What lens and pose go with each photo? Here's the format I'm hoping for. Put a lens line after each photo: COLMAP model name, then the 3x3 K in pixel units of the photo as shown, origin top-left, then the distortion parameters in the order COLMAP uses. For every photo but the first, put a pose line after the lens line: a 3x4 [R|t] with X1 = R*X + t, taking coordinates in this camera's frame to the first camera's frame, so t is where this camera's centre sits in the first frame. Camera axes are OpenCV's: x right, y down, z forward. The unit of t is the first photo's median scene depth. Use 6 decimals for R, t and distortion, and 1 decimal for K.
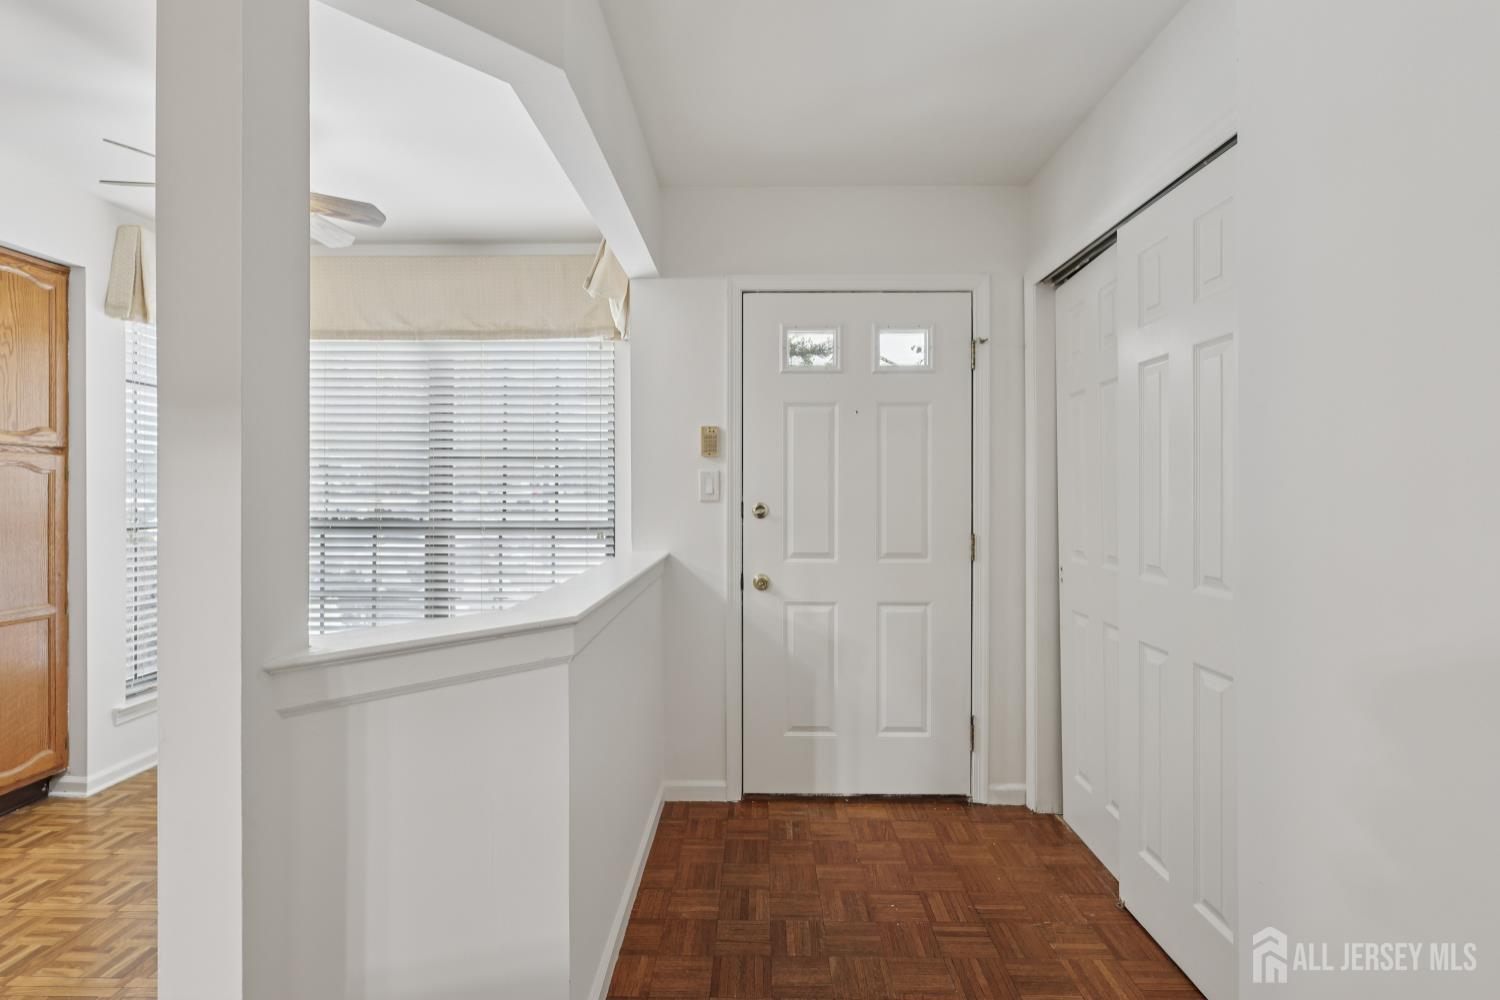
lens RADIAL K [[691.7, 0, 746.2], [0, 691.7, 496.1], [0, 0, 1]] dist [0.001678, 0.000230]
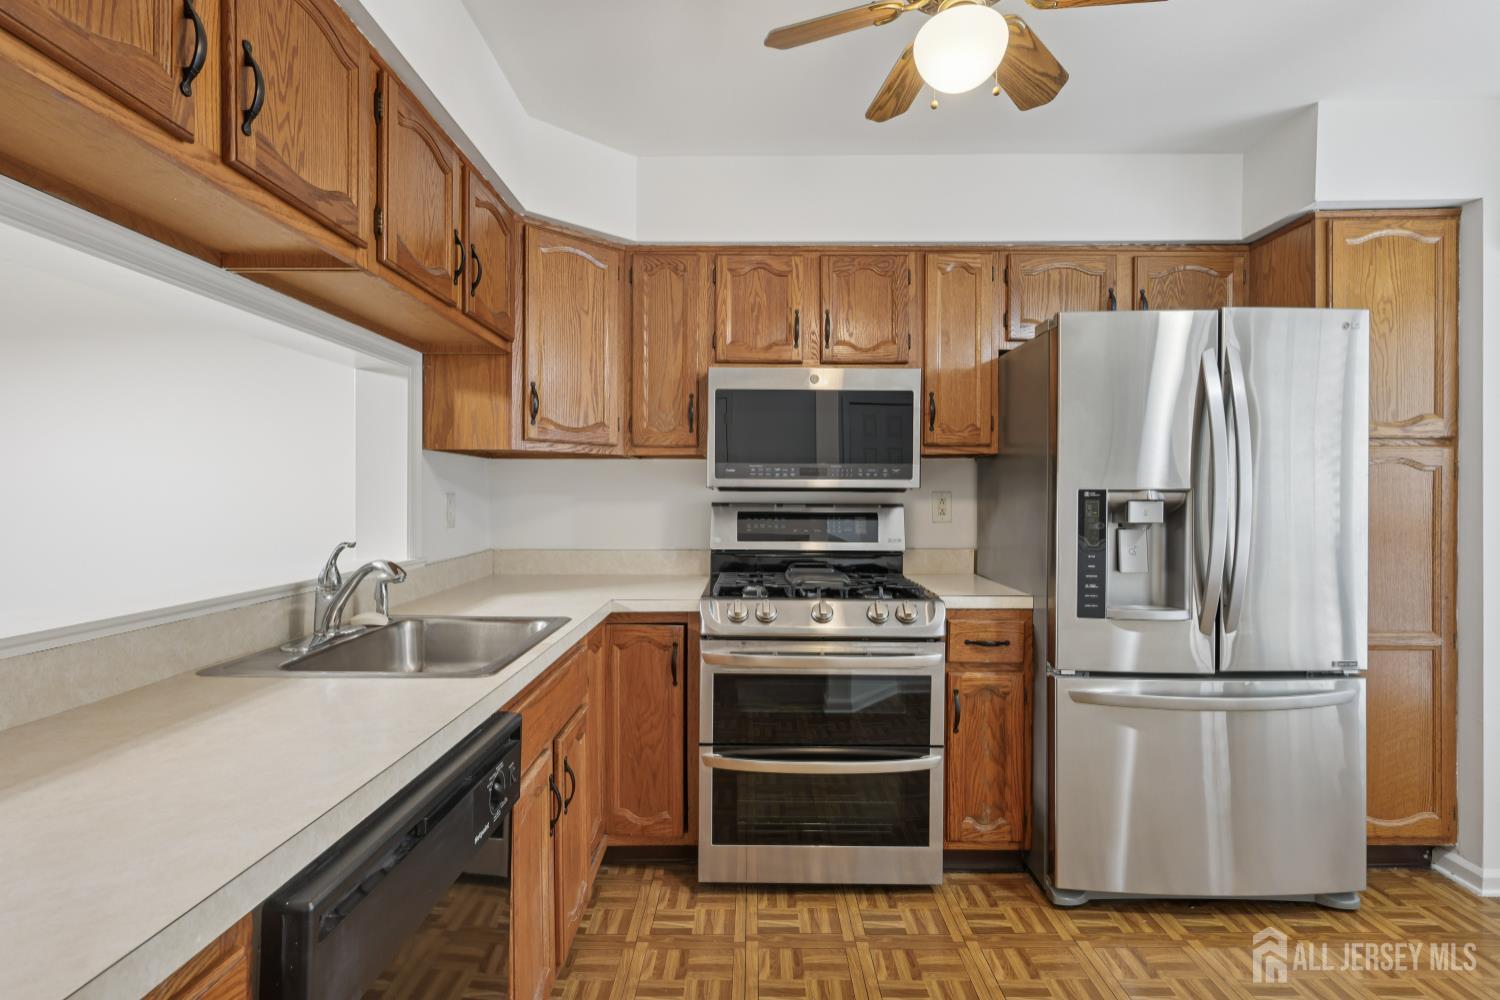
lens RADIAL K [[692.7, 0, 742.7], [0, 692.7, 497.9], [0, 0, 1]] dist [-0.007294, 0.002424]
pose [[0.010238, 0.000756, -0.999947, -0.209811], [-0.002974, 0.999995, 0.000725, 0.000962], [0.999943, 0.002966, 0.010240, 0.185339]]
